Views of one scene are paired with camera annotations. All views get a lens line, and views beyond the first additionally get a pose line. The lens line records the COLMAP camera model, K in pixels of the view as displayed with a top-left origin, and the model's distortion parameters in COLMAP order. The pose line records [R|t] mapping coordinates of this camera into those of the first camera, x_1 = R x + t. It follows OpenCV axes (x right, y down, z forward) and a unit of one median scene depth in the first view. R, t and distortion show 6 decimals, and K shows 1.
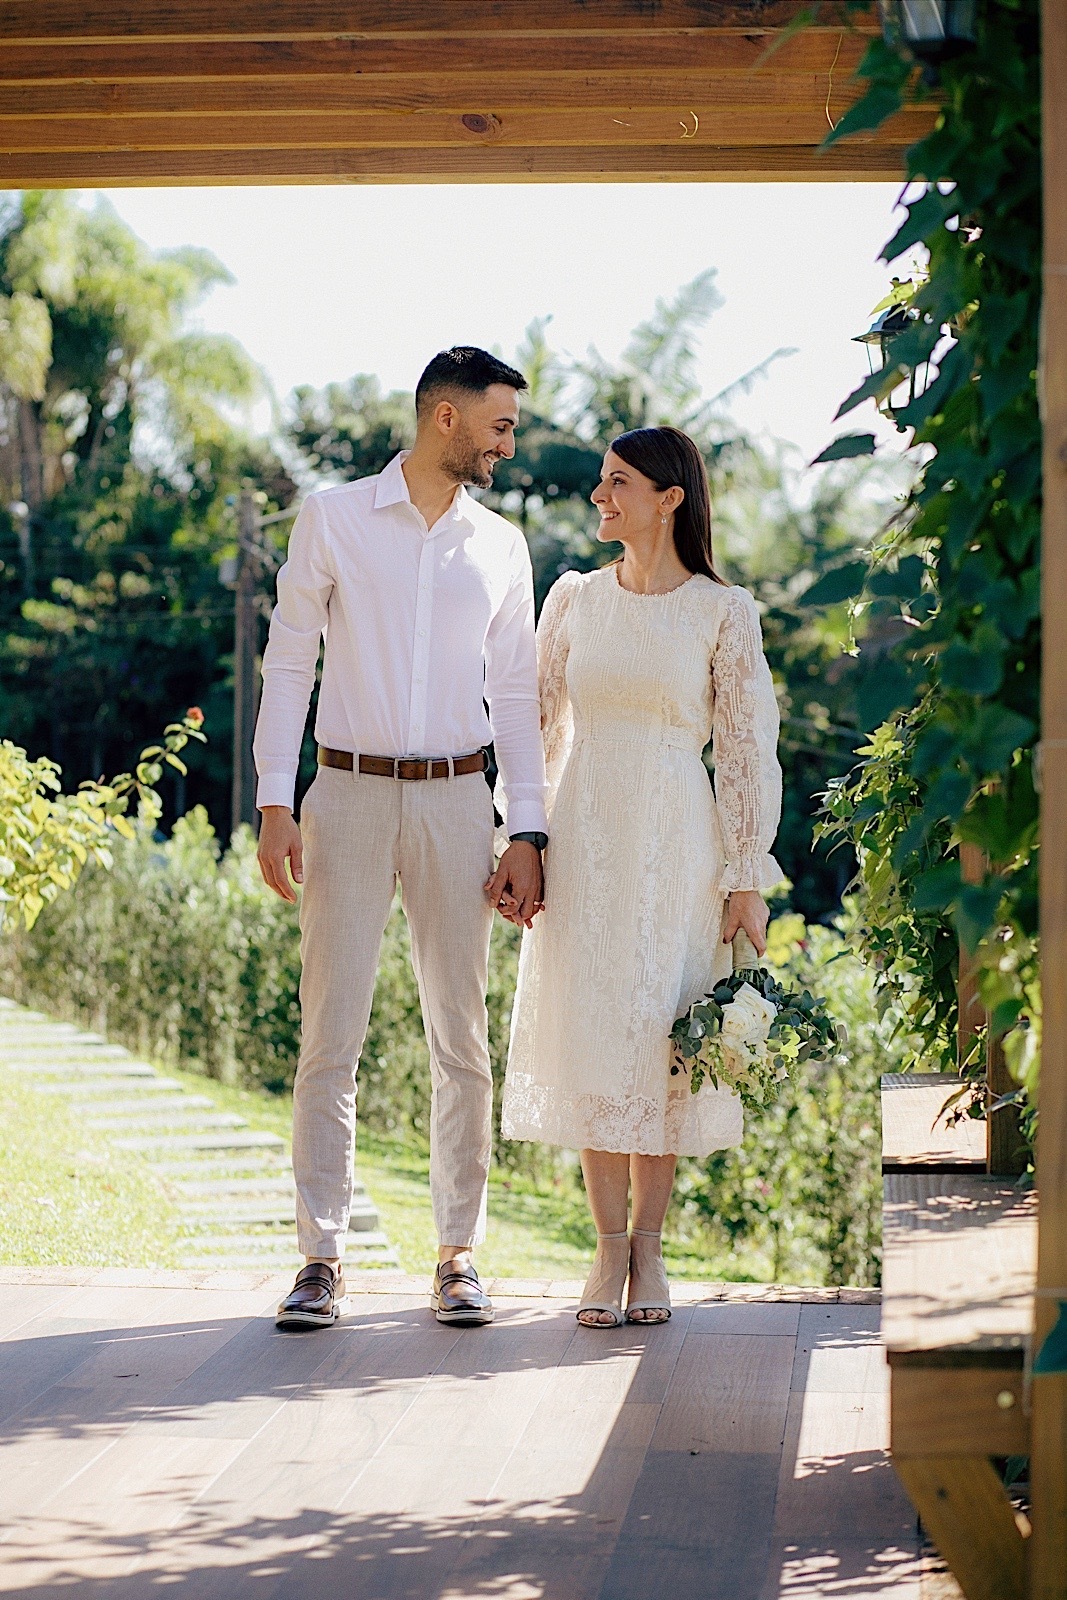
lens RADIAL K [[3794.6, 0, 533.5], [0, 3794.6, 800.0], [0, 0, 1]] dist [-0.072092, -1.567016]
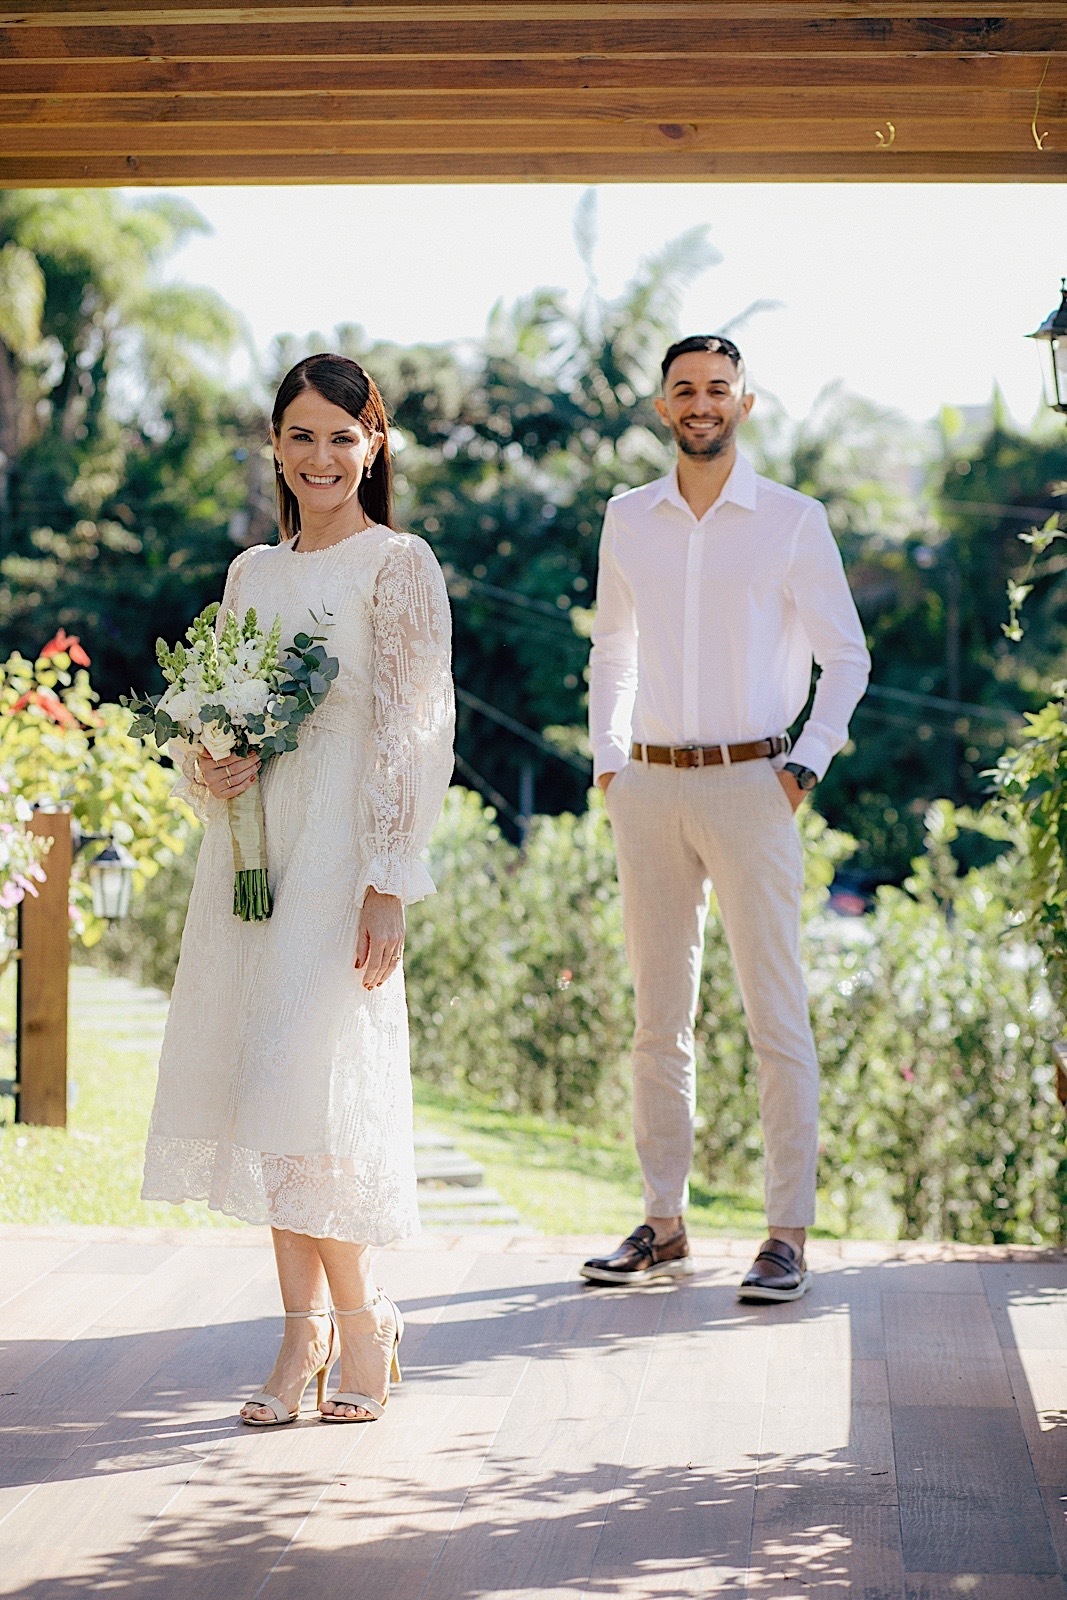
lens RADIAL K [[3794.6, 0, 533.5], [0, 3794.6, 800.0], [0, 0, 1]] dist [-0.072092, -1.567016]
pose [[0.999948, -0.000342, 0.010161, -0.060118], [0.000199, 0.999901, 0.014082, -0.008915], [-0.010164, -0.014080, 0.999849, -0.038402]]
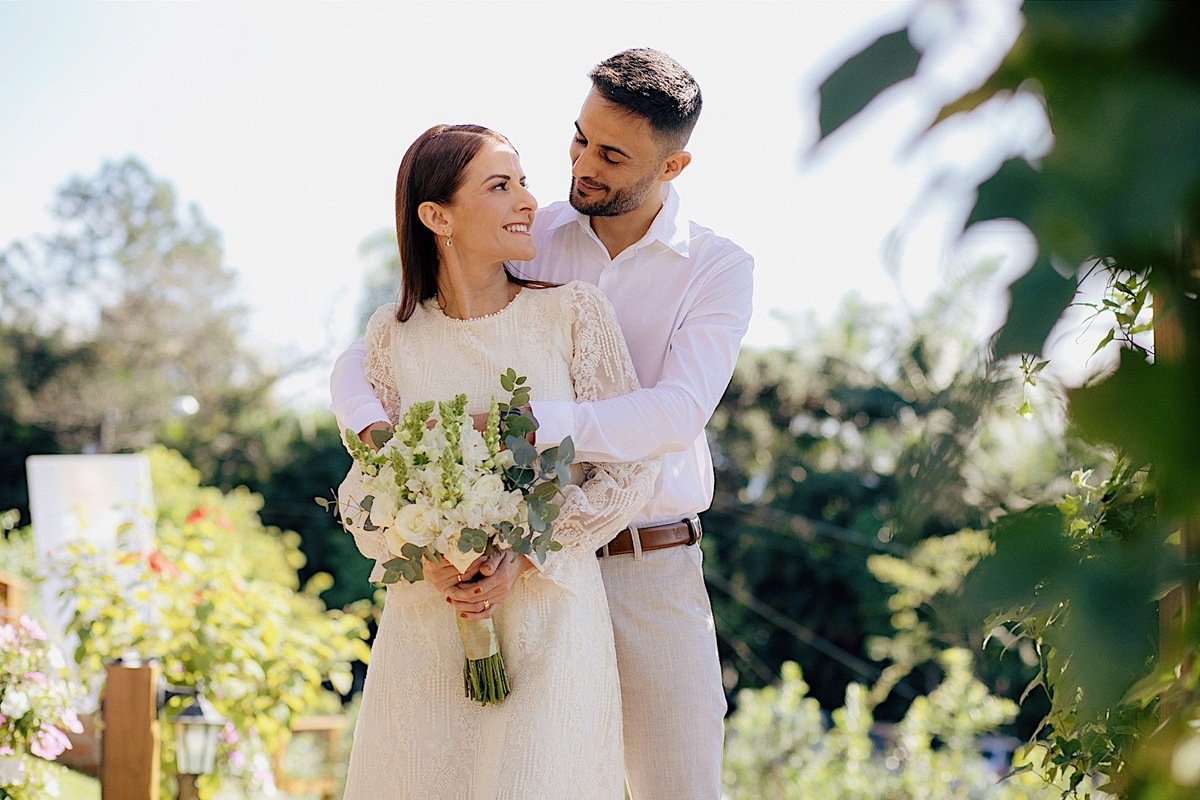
lens RADIAL K [[2845.9, 0, 600.0], [0, 2845.9, 400.0], [0, 0, 1]] dist [-0.072092, -1.567016]
pose [[0.995773, -0.011873, -0.091074, 0.054494], [0.003314, 0.995608, -0.093565, 0.020328], [0.091785, 0.092868, 0.991439, 0.420769]]
